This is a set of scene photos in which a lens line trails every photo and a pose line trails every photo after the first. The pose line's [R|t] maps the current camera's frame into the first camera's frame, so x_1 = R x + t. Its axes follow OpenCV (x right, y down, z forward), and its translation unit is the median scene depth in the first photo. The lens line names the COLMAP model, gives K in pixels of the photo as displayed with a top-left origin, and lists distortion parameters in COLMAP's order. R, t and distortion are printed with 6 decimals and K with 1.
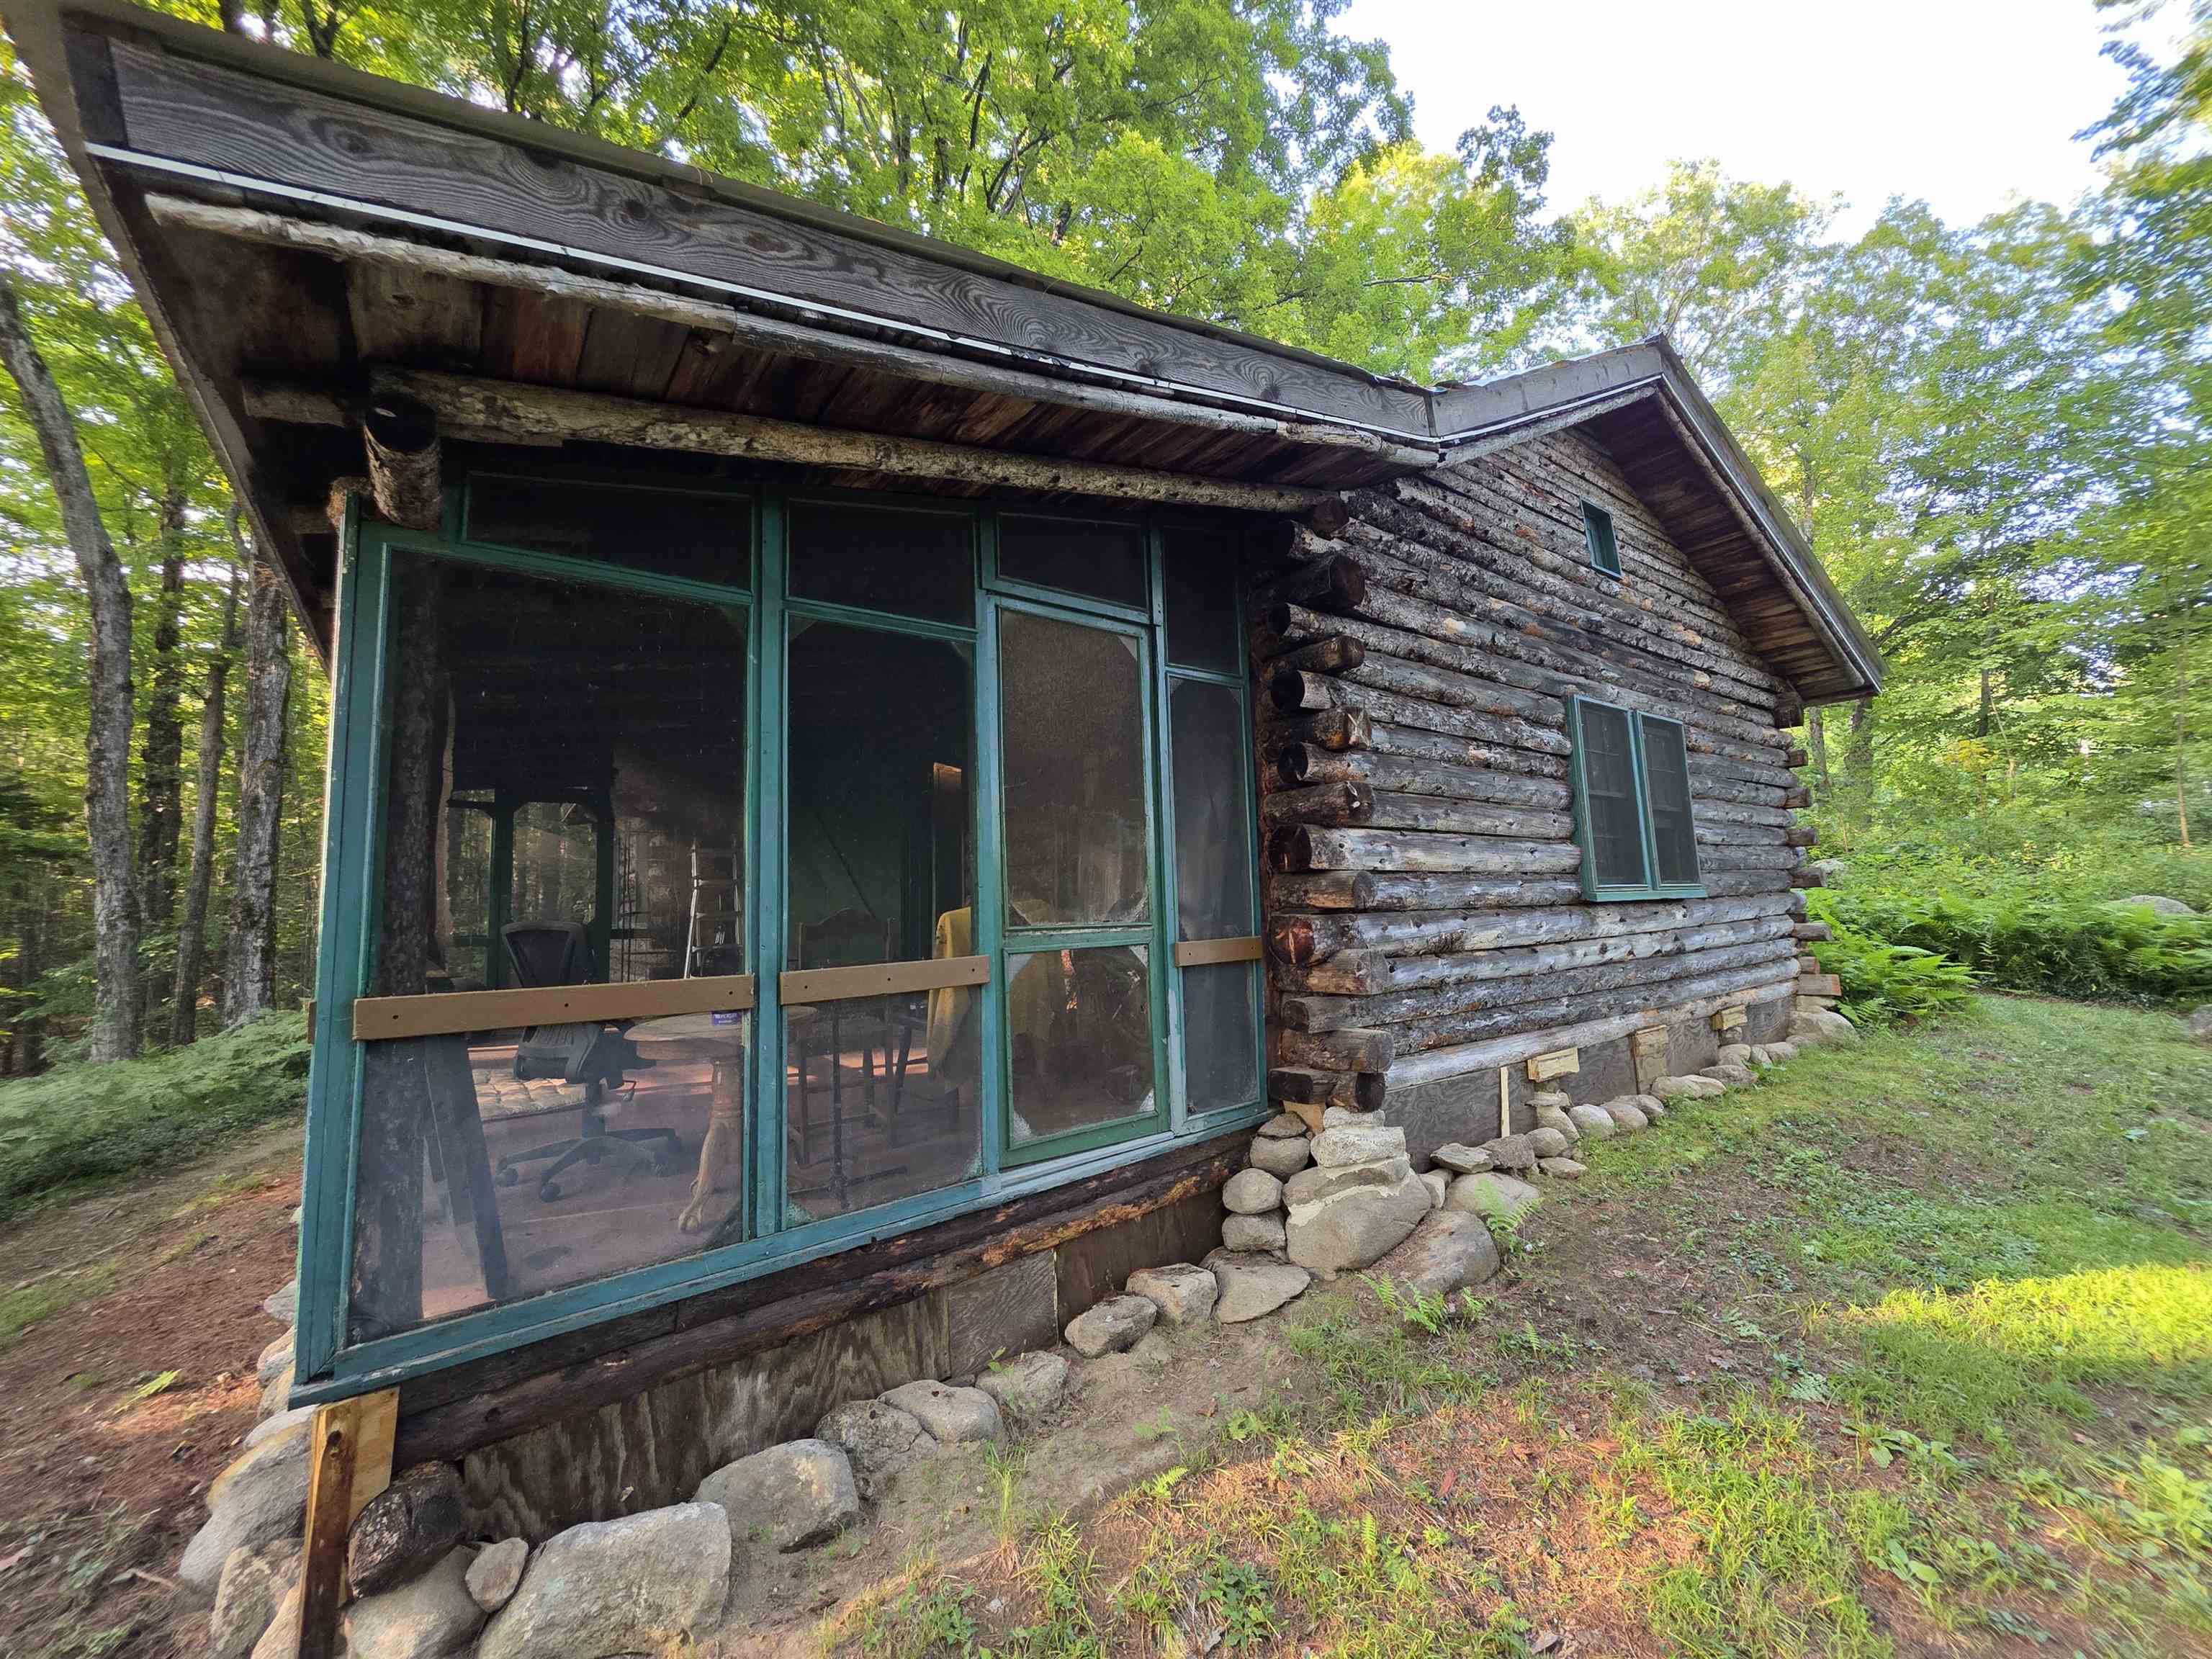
lens RADIAL K [[884.6, 0, 1103.7], [0, 884.6, 833.2], [0, 0, 1]] dist [0.000550, 0.000355]
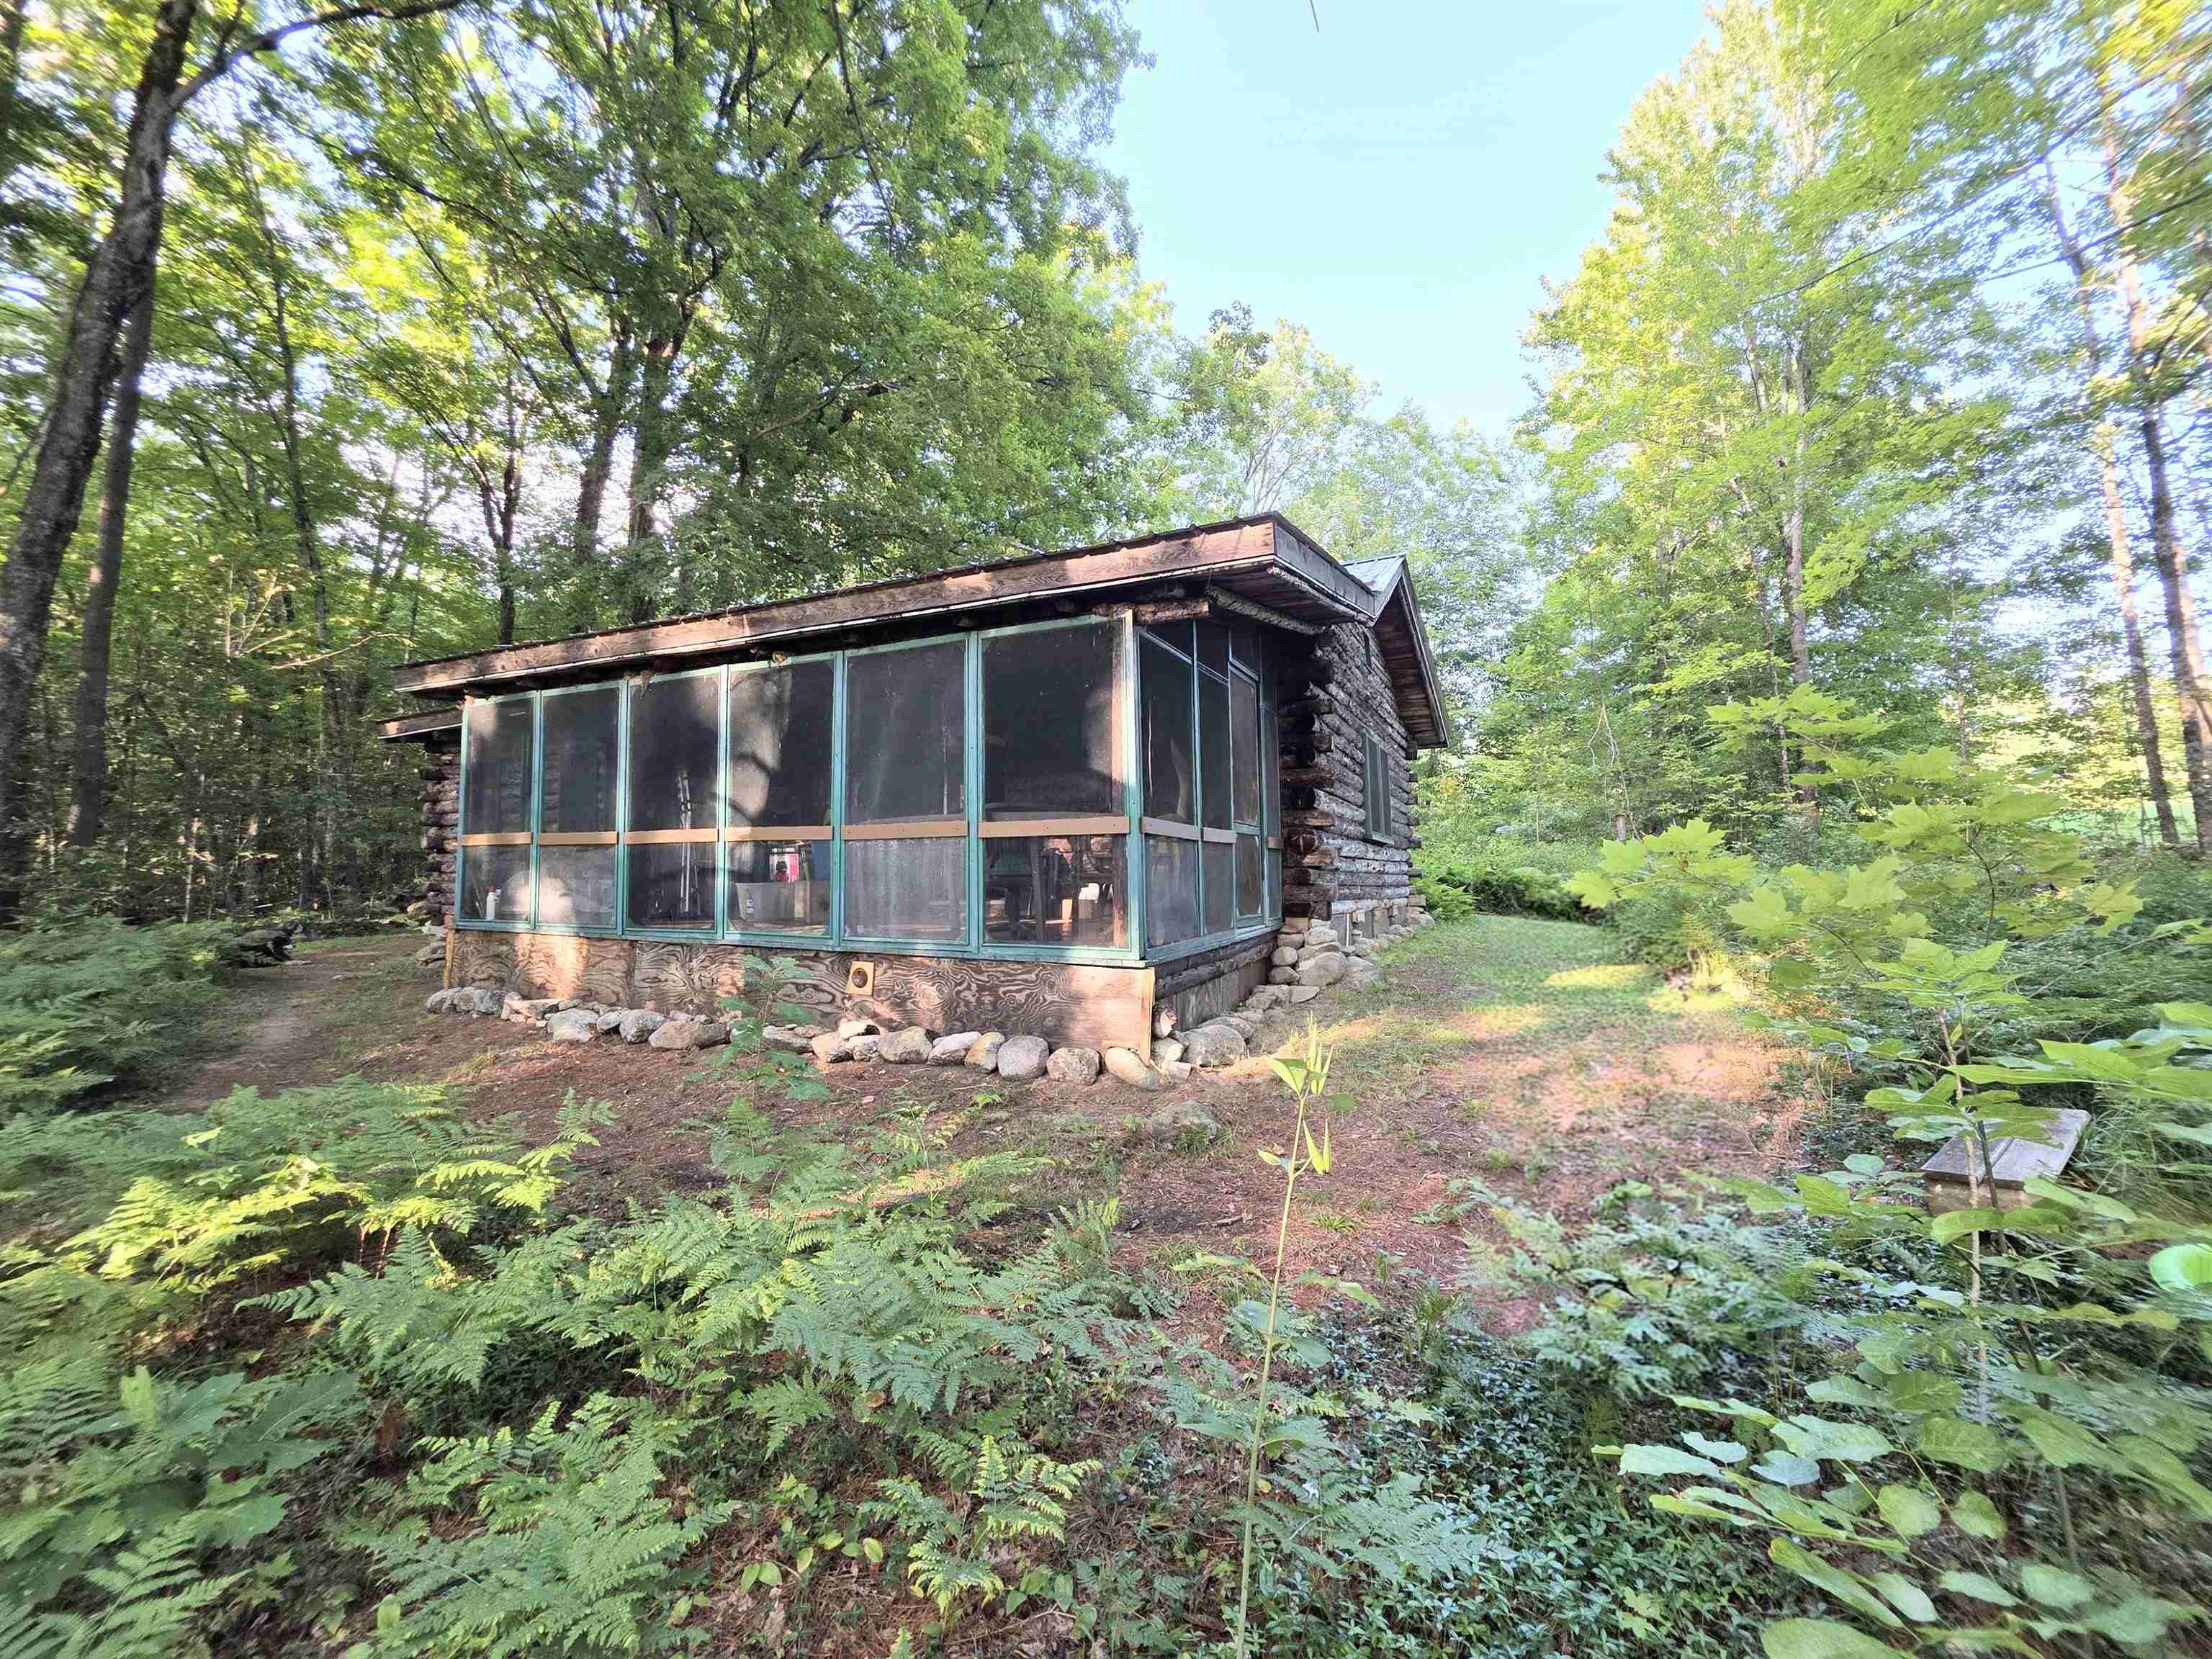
lens RADIAL K [[884.6, 0, 1109.8], [0, 884.6, 823.0], [0, 0, 1]] dist [0.000550, 0.000355]
pose [[0.888960, 0.066027, 0.453200, -0.619893], [-0.069940, 0.997518, -0.008141, 0.069242], [-0.452613, -0.024460, 0.891372, -0.362022]]
